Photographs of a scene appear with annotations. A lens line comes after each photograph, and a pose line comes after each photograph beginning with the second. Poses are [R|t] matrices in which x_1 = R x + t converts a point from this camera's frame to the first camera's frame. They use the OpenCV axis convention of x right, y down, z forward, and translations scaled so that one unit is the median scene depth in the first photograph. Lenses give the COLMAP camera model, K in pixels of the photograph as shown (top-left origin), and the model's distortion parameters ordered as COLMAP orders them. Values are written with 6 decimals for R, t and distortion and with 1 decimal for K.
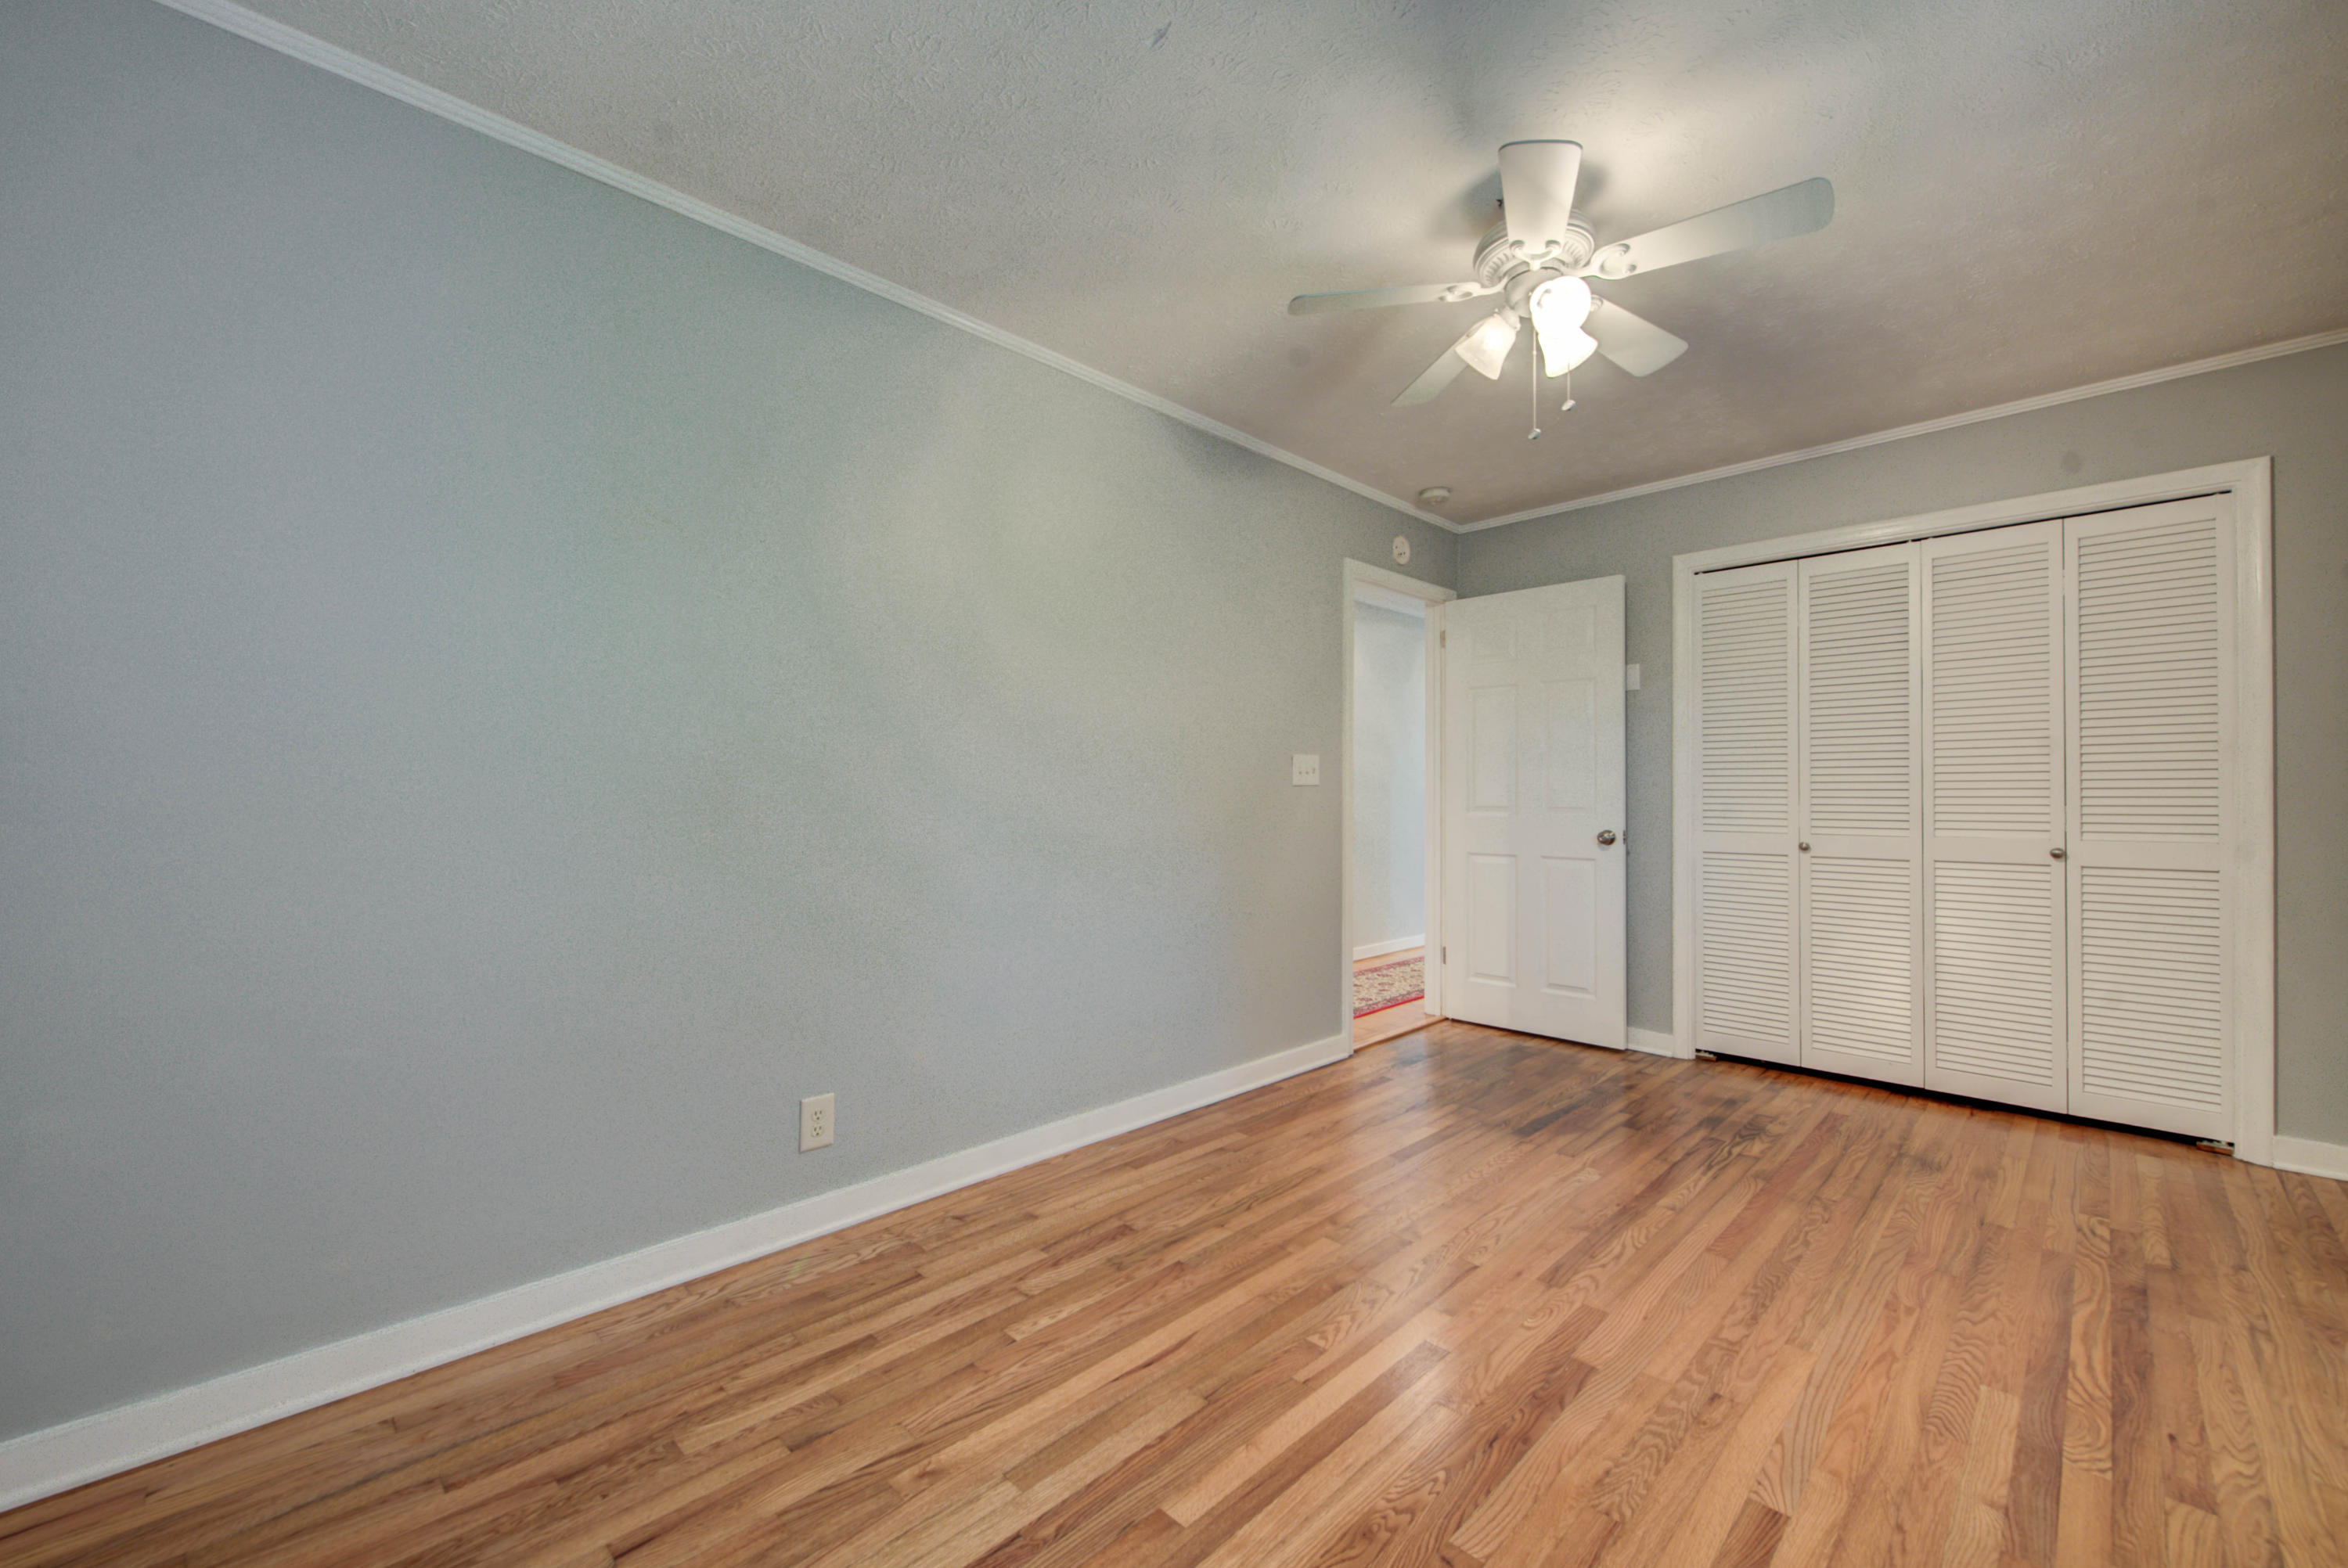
lens RADIAL K [[922.9, 0, 1174.0], [0, 922.9, 784.0], [0, 0, 1]] dist [0.002295, -0.002374]
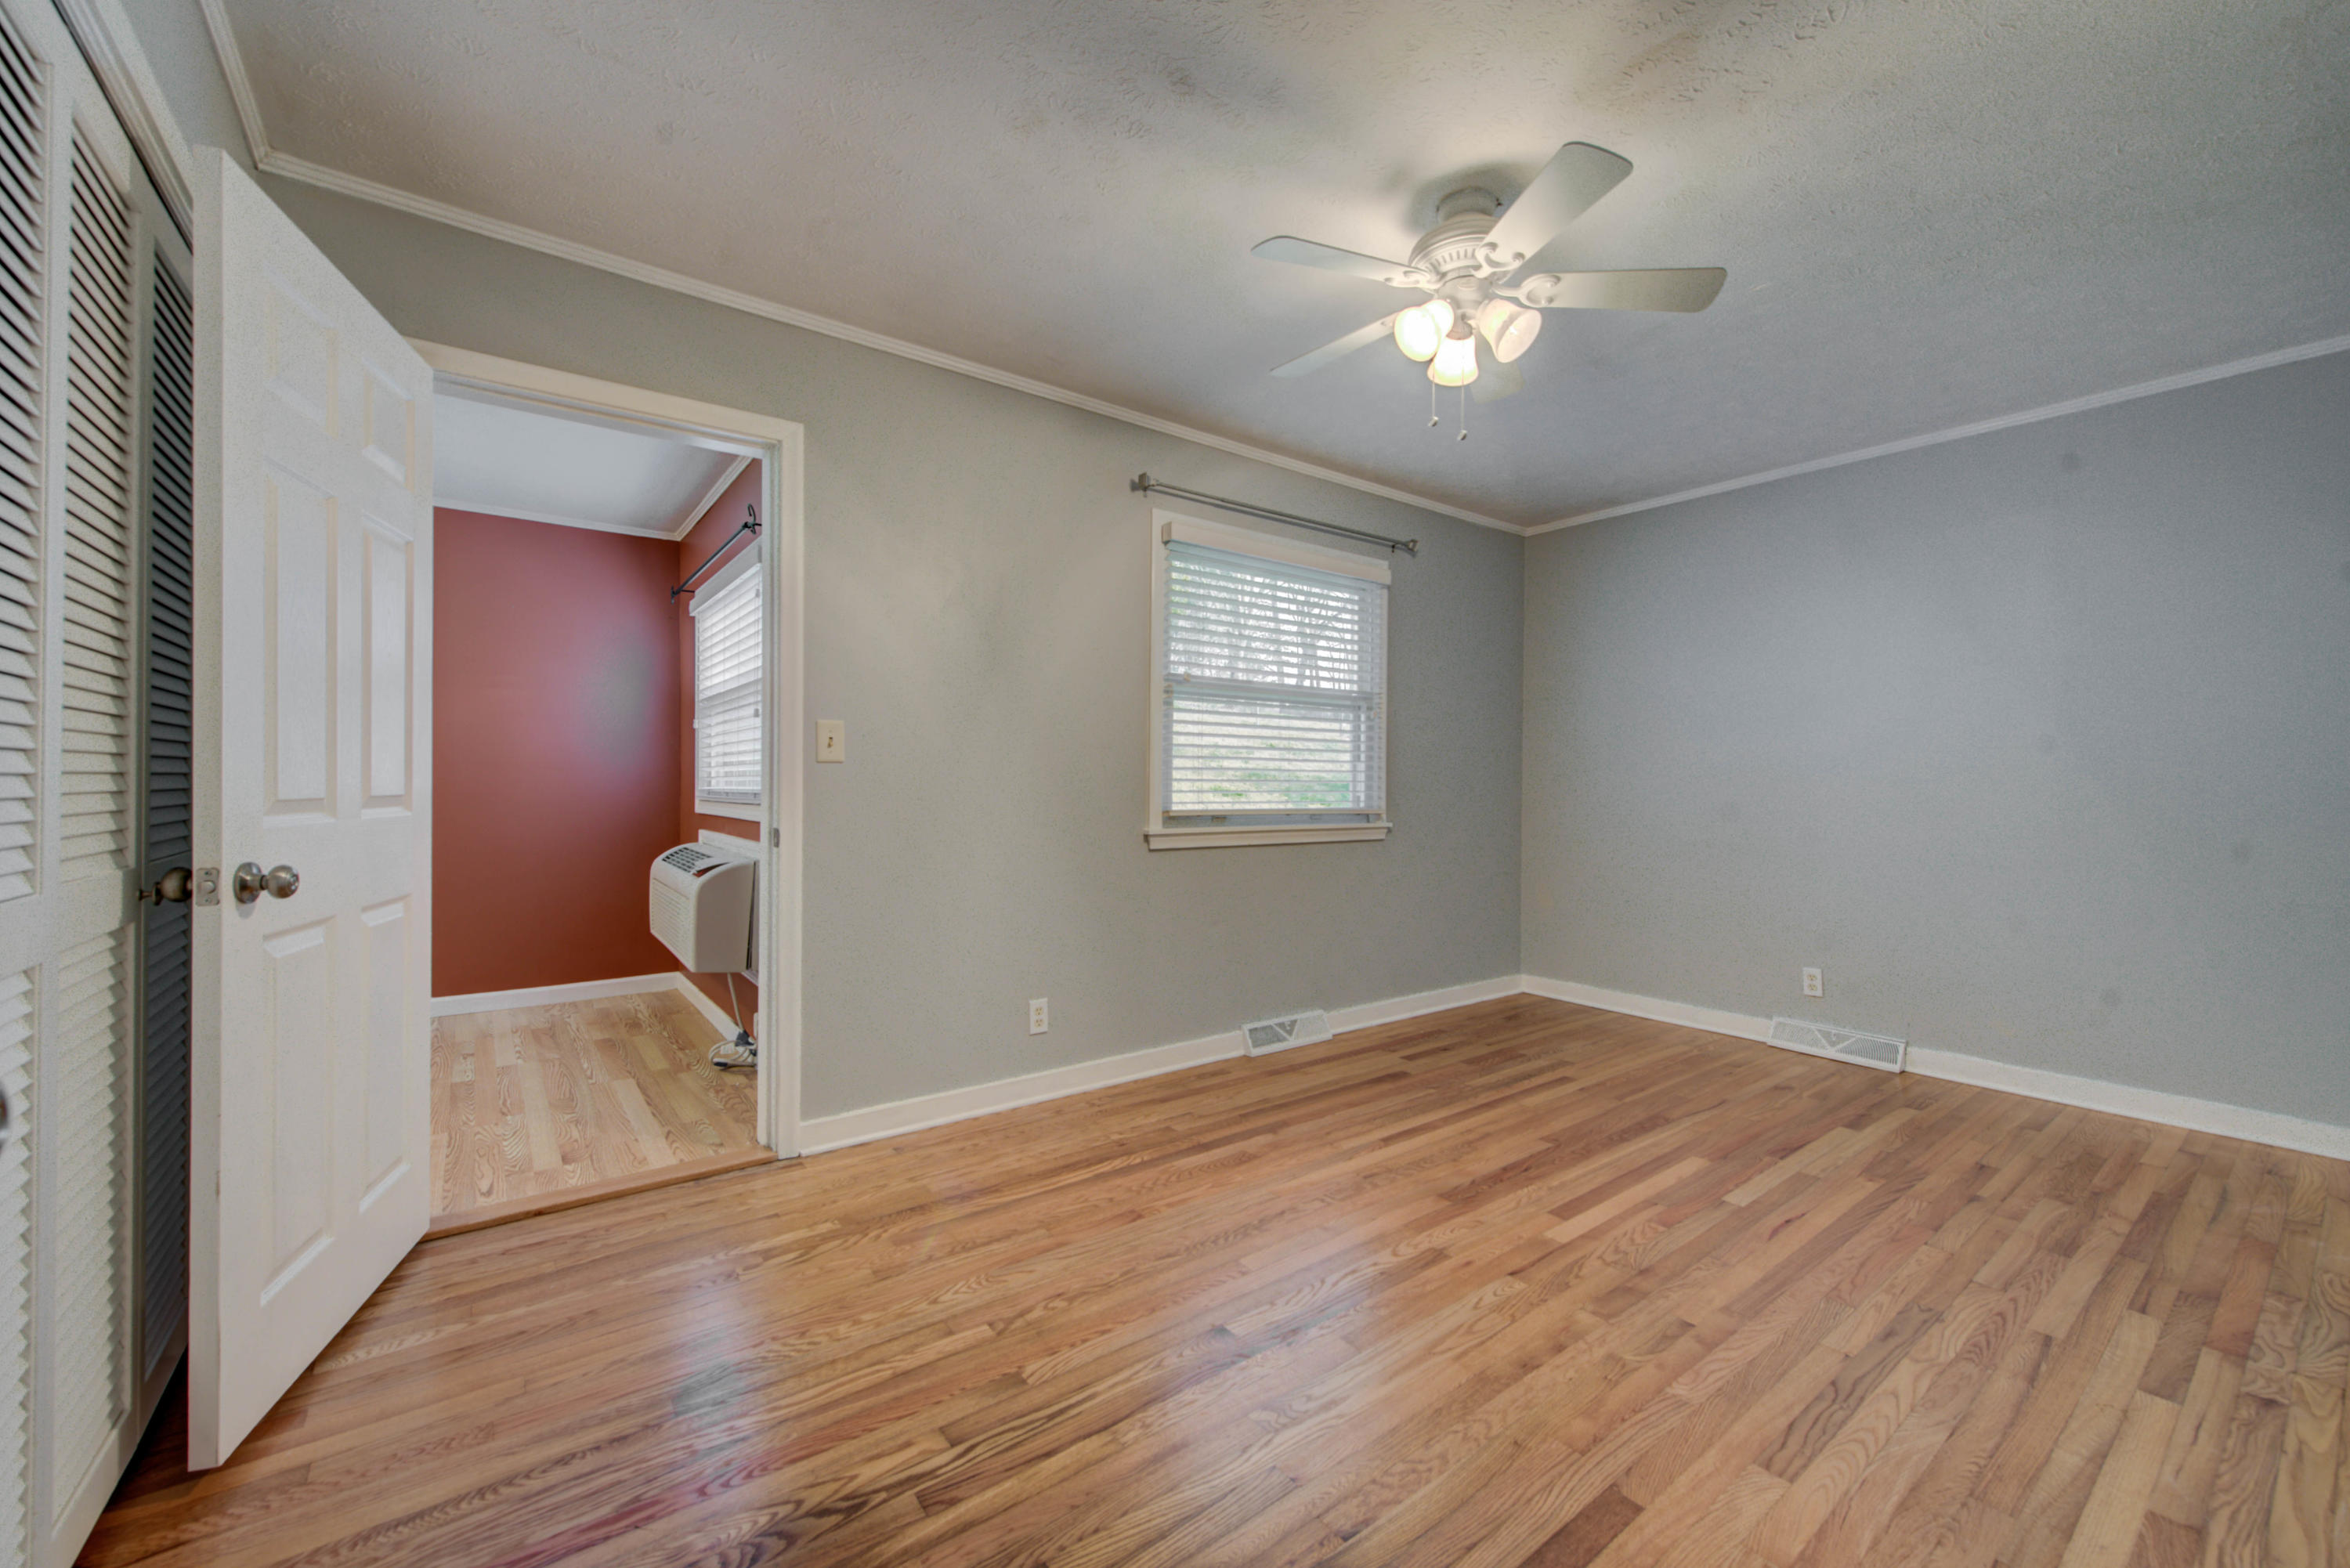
lens RADIAL K [[923.8, 0, 1175.0], [0, 923.8, 784.0], [0, 0, 1]] dist [0.002295, -0.002374]
pose [[-0.990433, -0.013909, 0.137290, 0.618610], [-0.014543, 0.999888, -0.003621, 0.021521], [-0.137224, -0.005583, -0.990524, 2.257438]]
